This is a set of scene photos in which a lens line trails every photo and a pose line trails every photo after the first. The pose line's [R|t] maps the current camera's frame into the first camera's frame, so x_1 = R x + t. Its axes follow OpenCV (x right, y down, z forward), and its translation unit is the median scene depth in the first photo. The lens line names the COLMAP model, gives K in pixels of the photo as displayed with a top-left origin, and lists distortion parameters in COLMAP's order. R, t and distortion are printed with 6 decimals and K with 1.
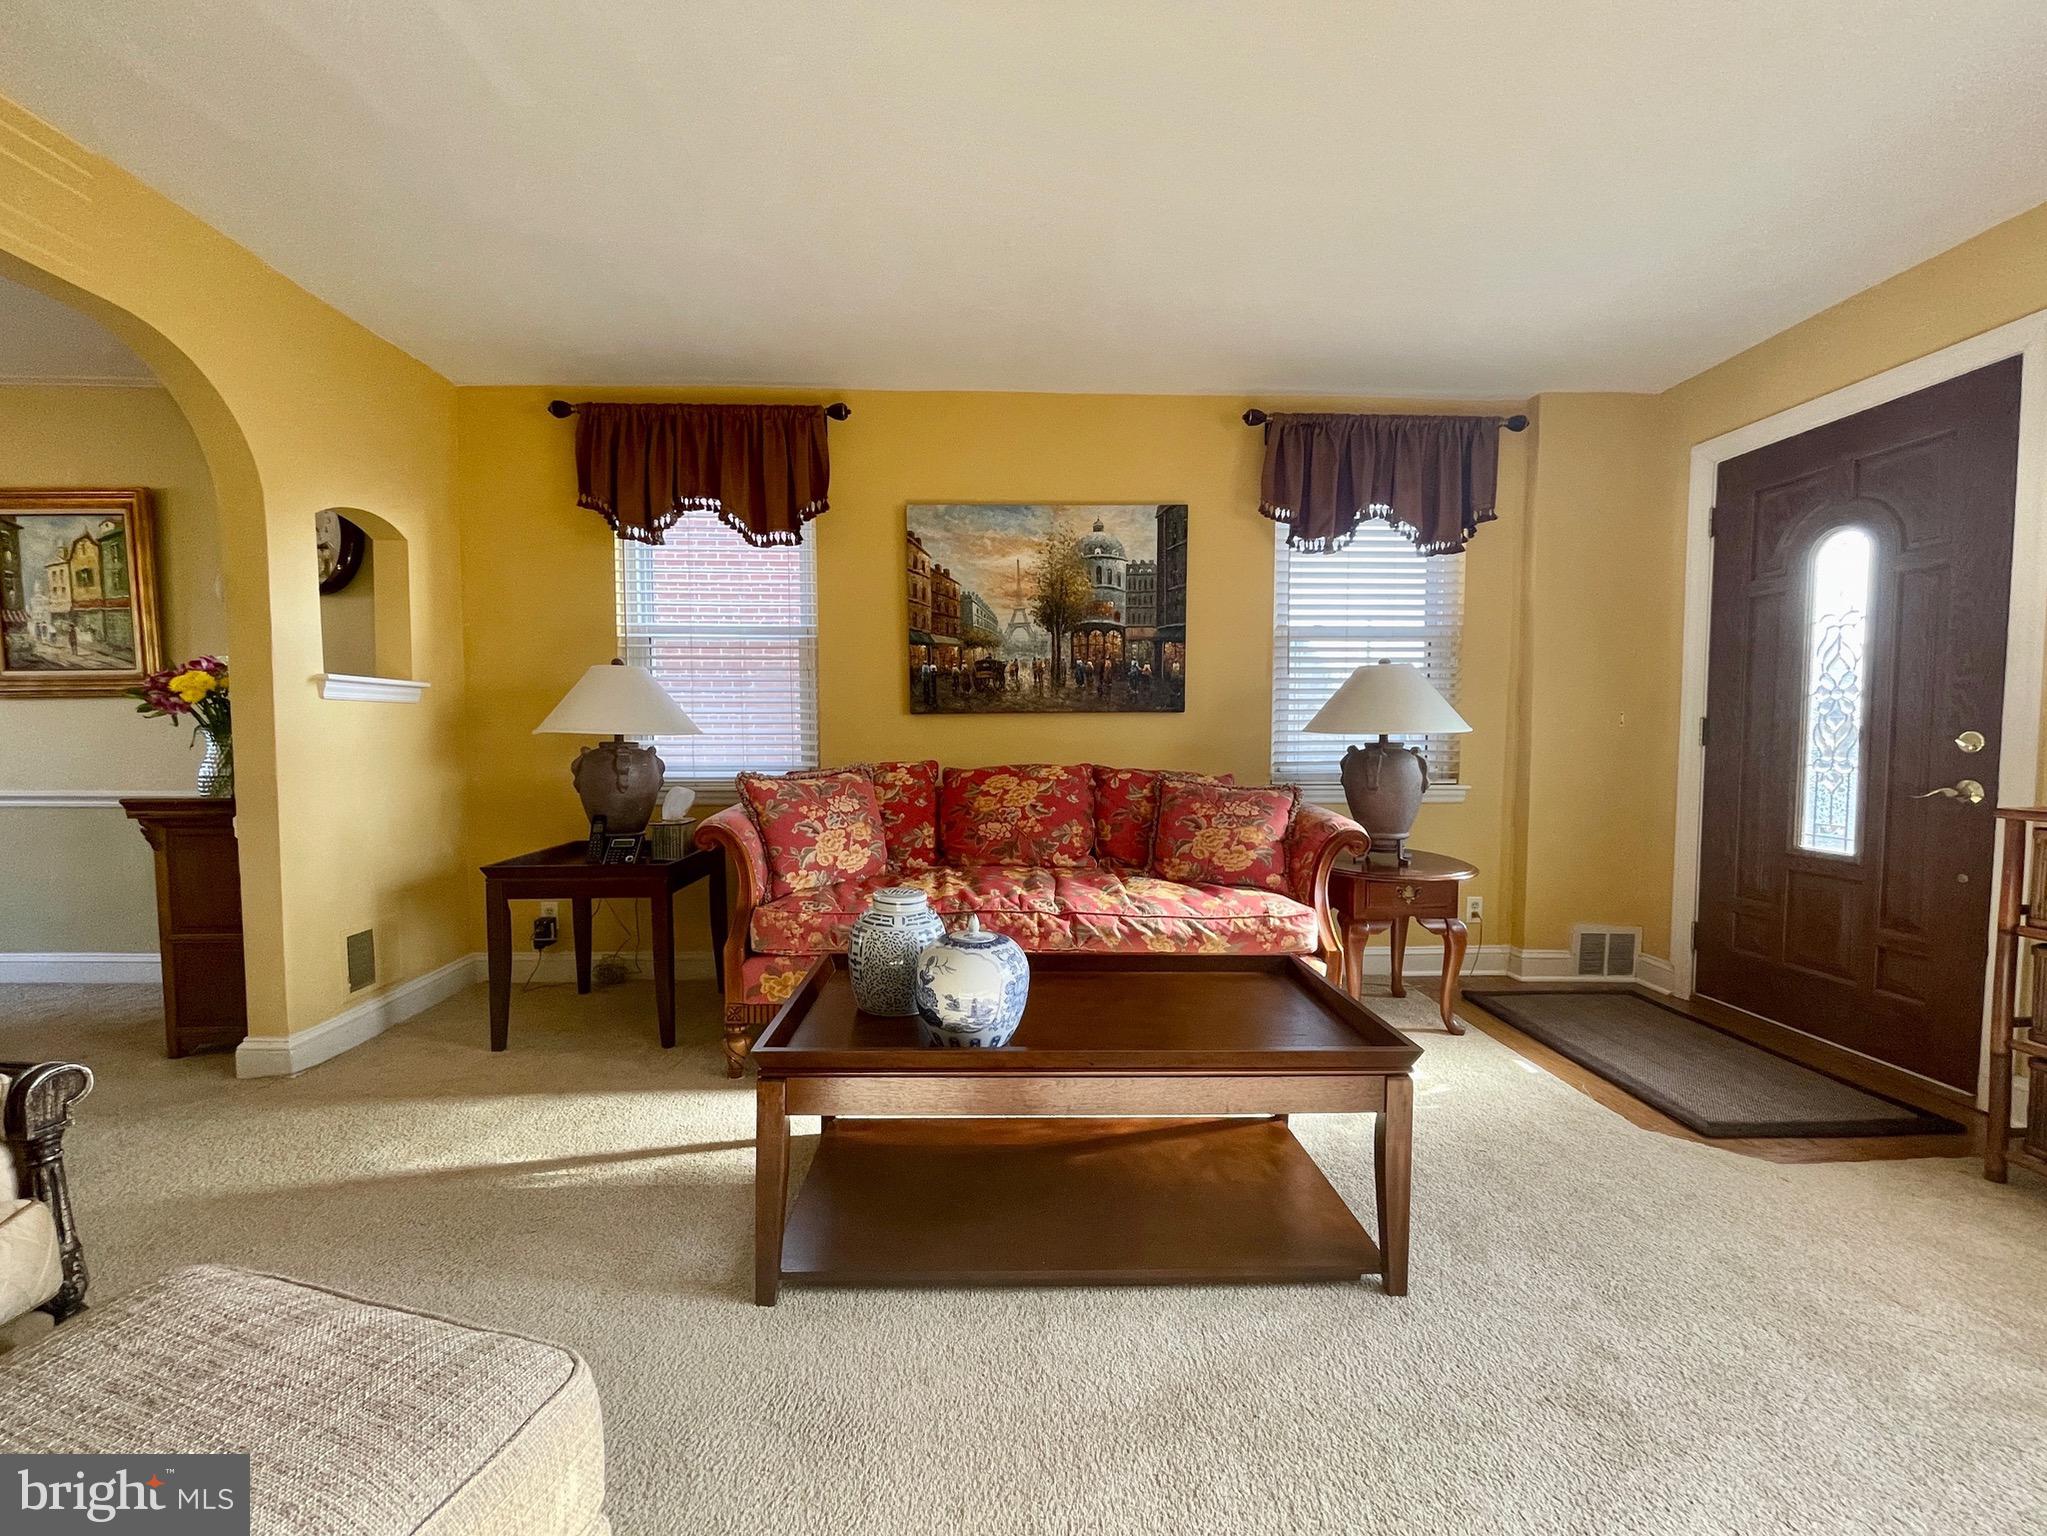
lens RADIAL K [[826.2, 0, 1021.8], [0, 826.2, 770.7], [0, 0, 1]] dist [-0.002709, -0.000628]
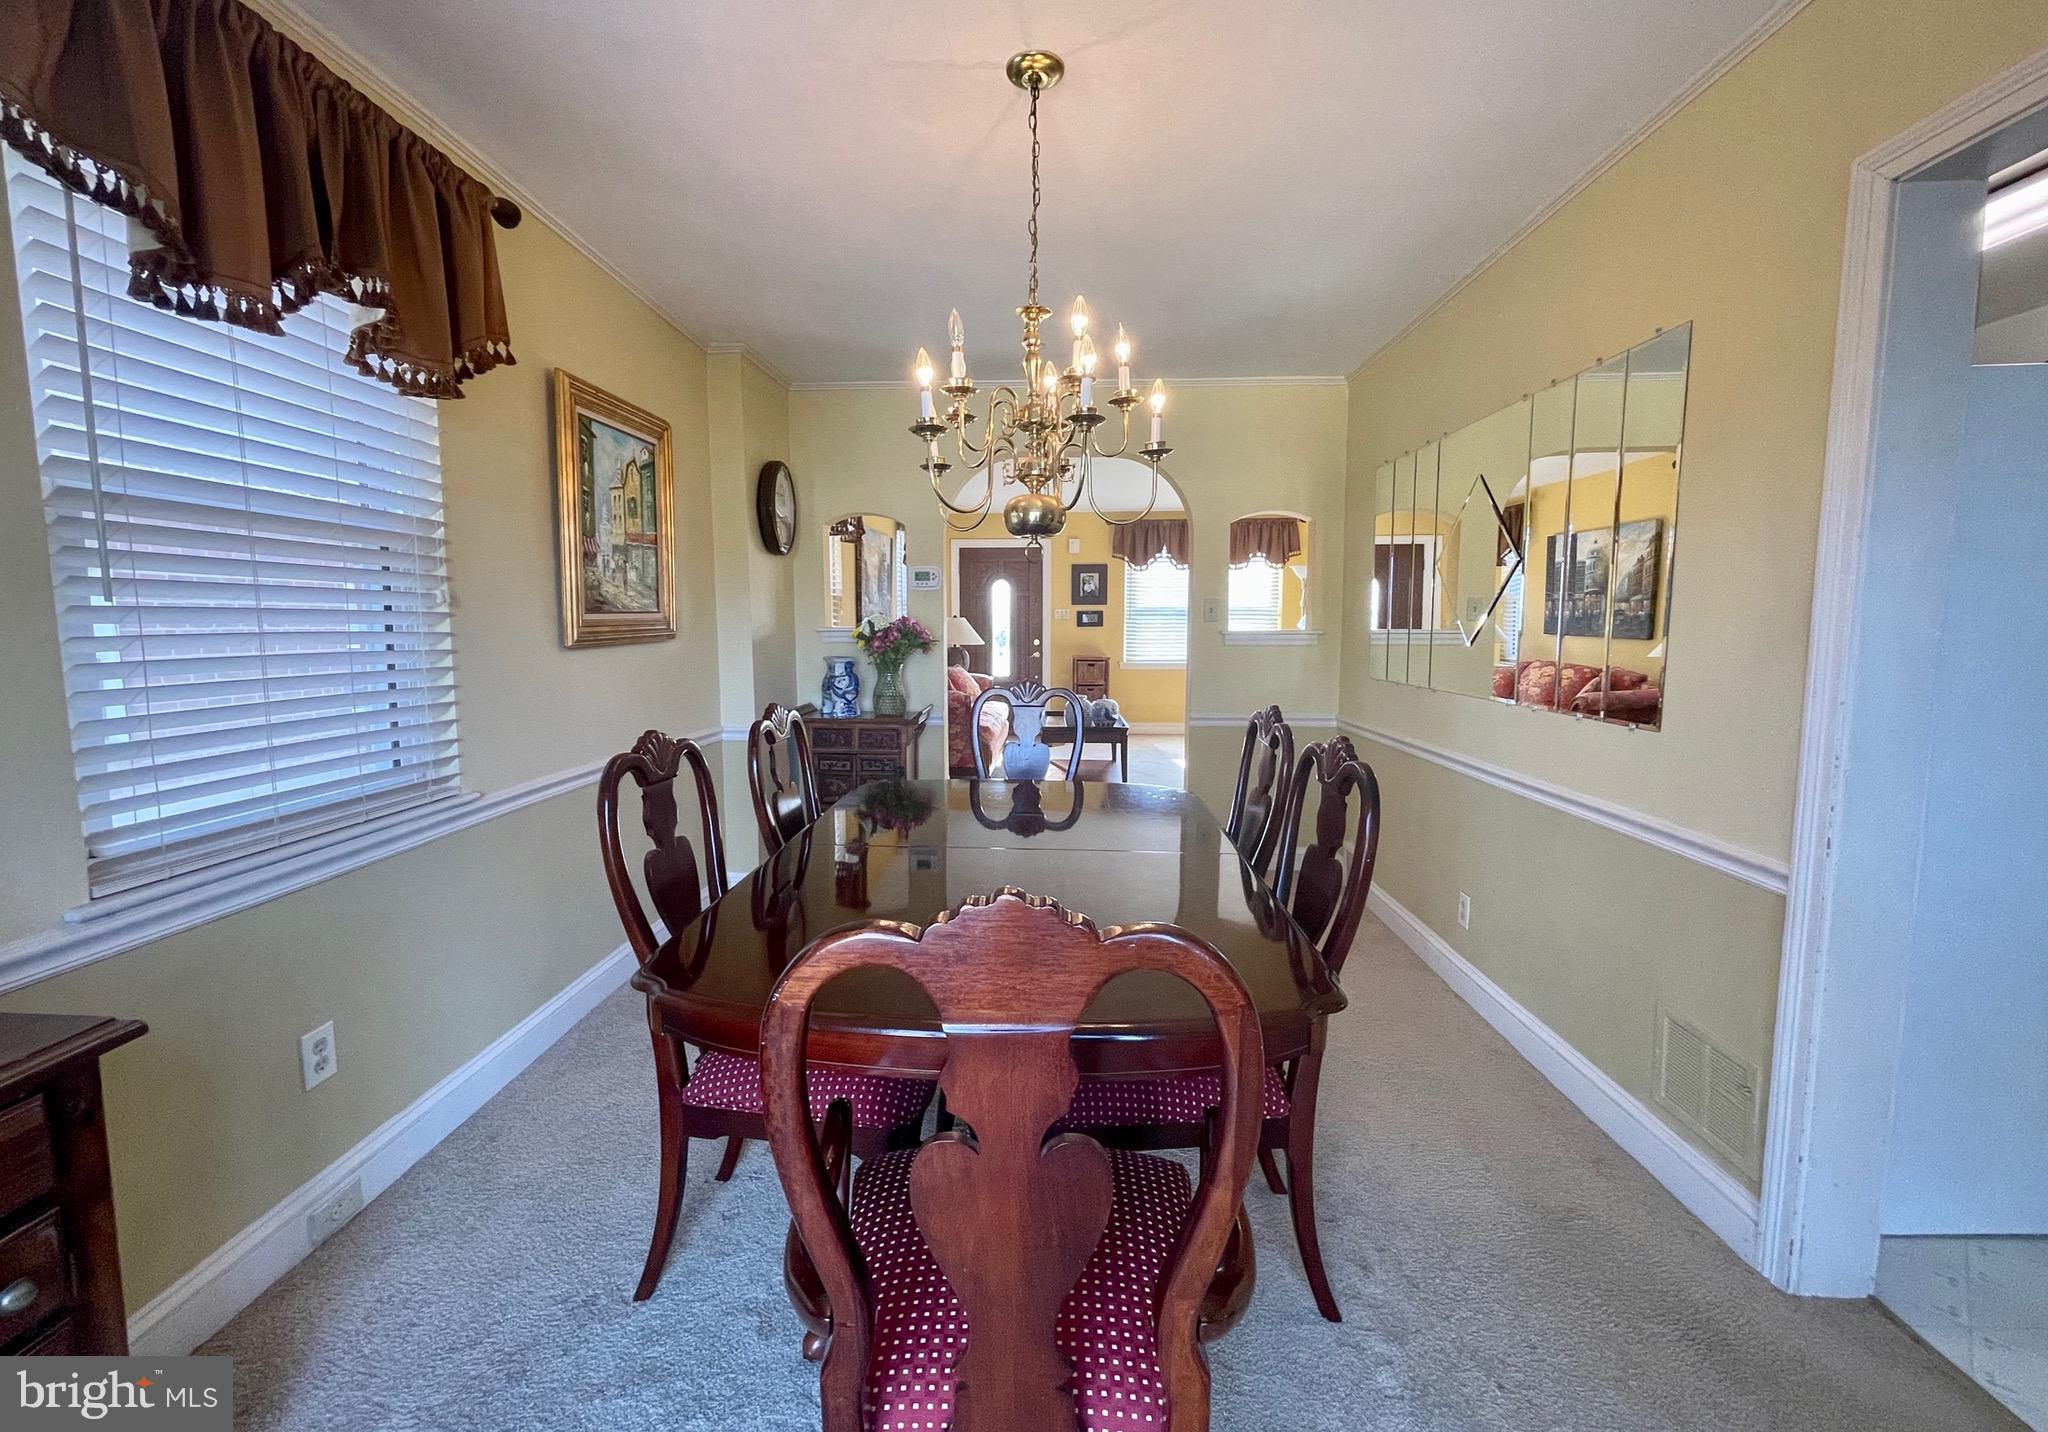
lens RADIAL K [[831.1, 0, 1023.1], [0, 831.1, 707.4], [0, 0, 1]] dist [-0.003506, -0.000734]
pose [[0.081628, -0.104137, 0.991207, -2.101312], [0.052983, 0.993573, 0.100022, -0.094742], [-0.995254, 0.044353, 0.086621, 0.546782]]
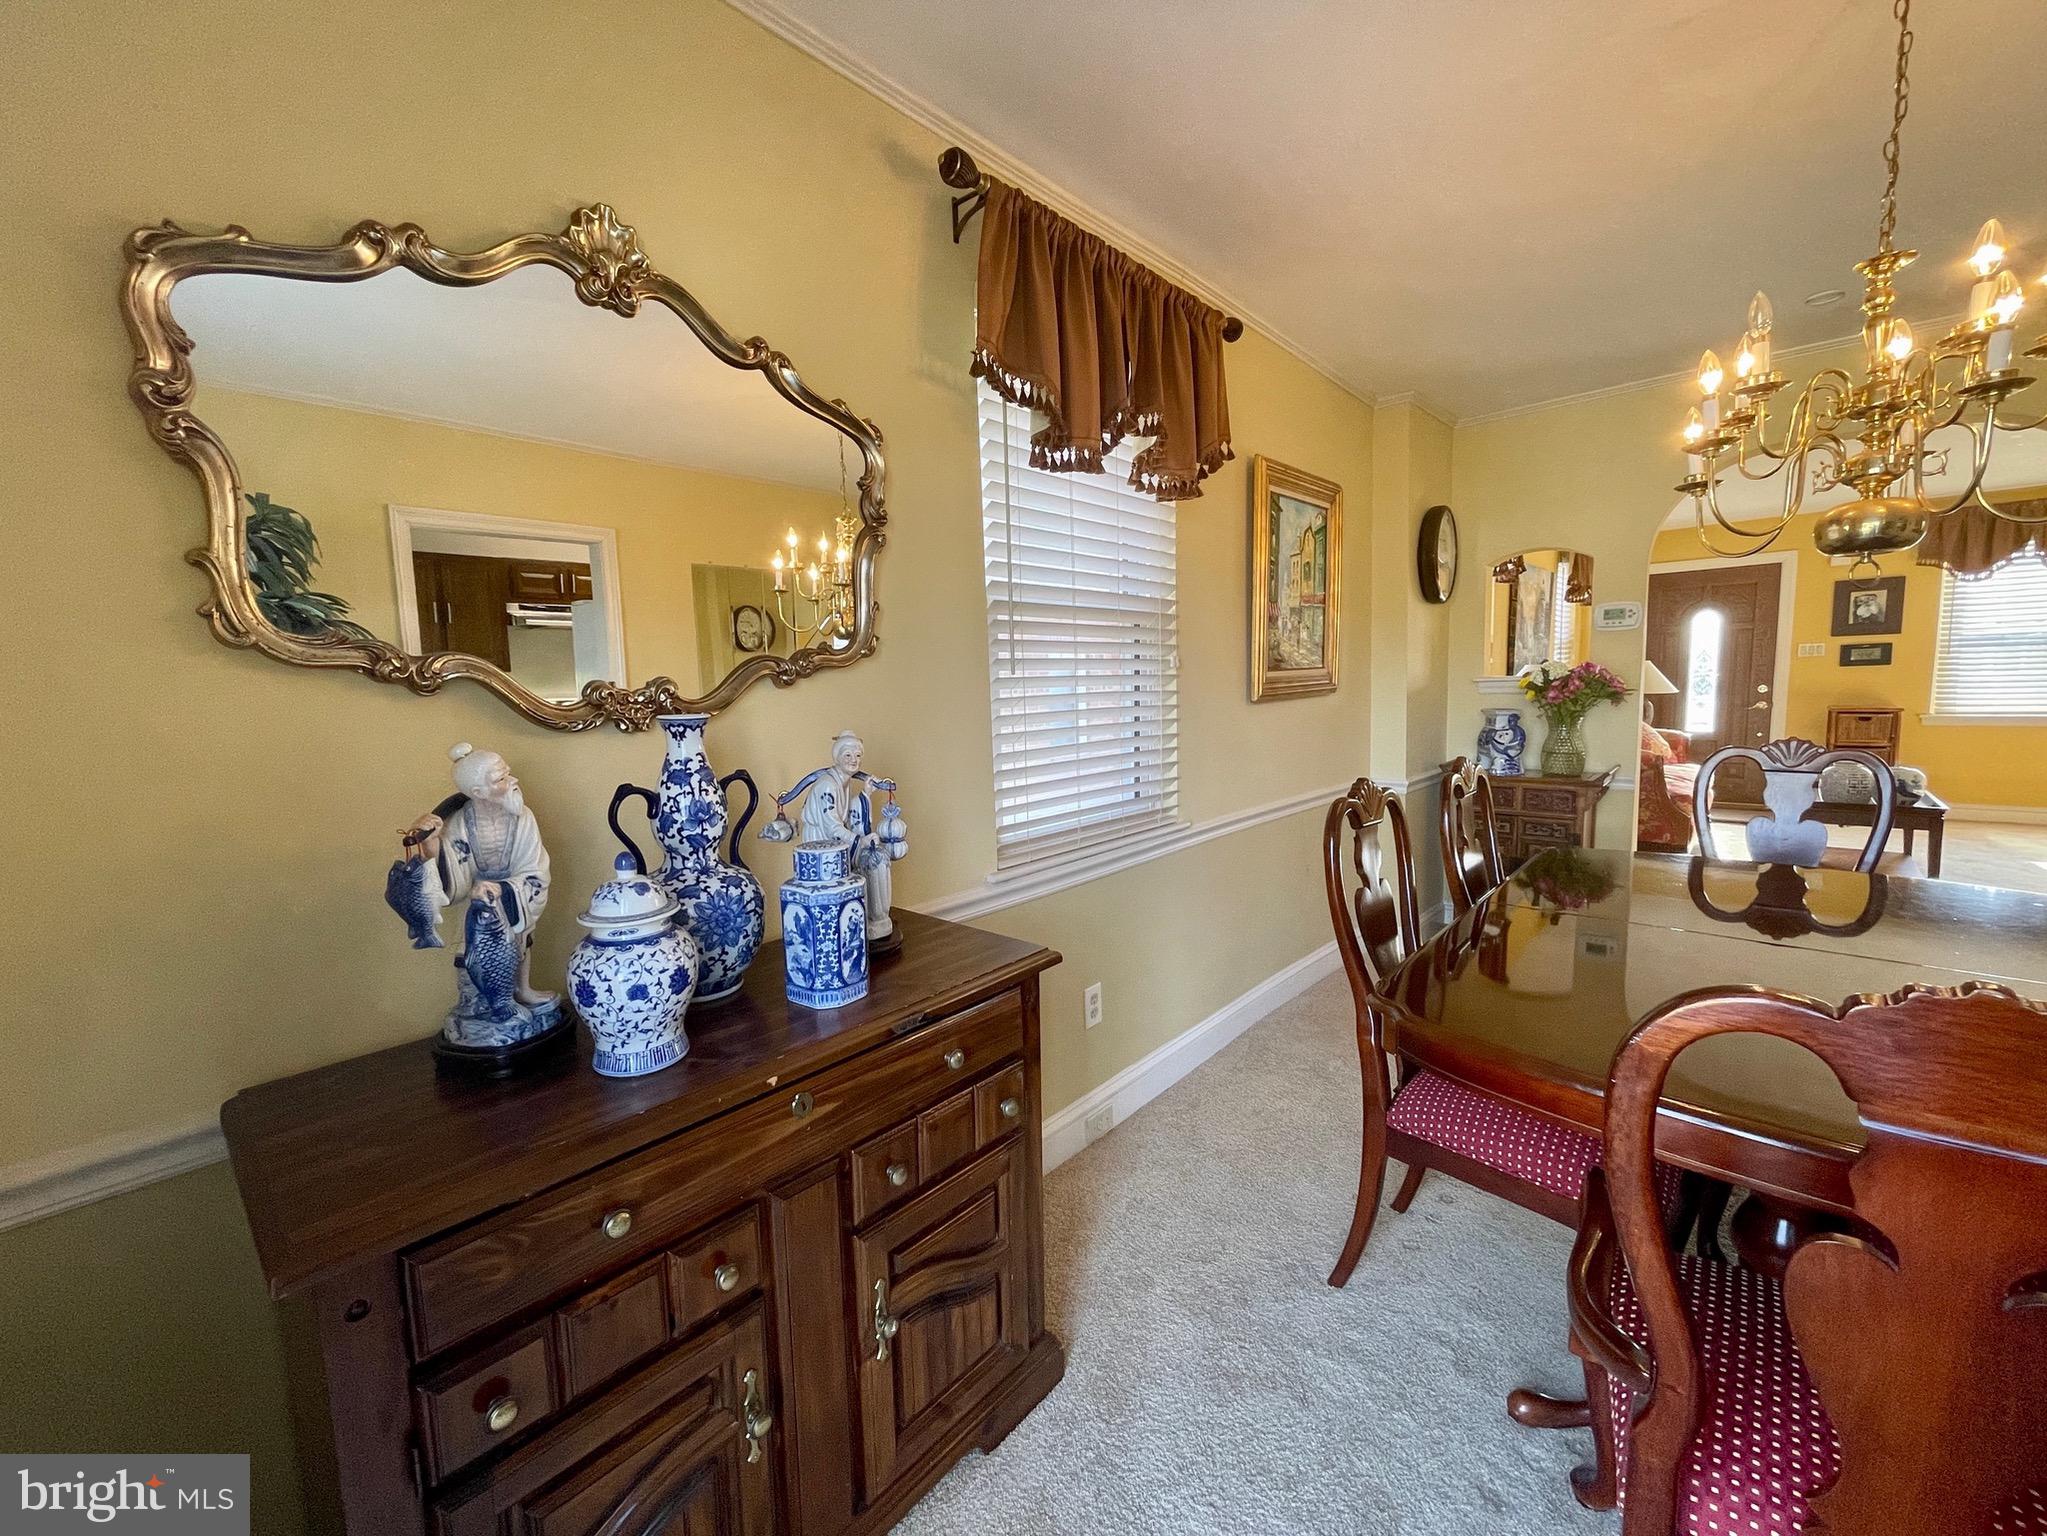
lens RADIAL K [[826.2, 0, 1022.5], [0, 826.2, 777.7], [0, 0, 1]] dist [-0.002709, -0.000628]
pose [[0.701627, -0.104082, 0.704902, -2.162280], [0.069773, 0.994556, 0.077401, -0.100357], [-0.709120, -0.005124, 0.705069, 0.591693]]
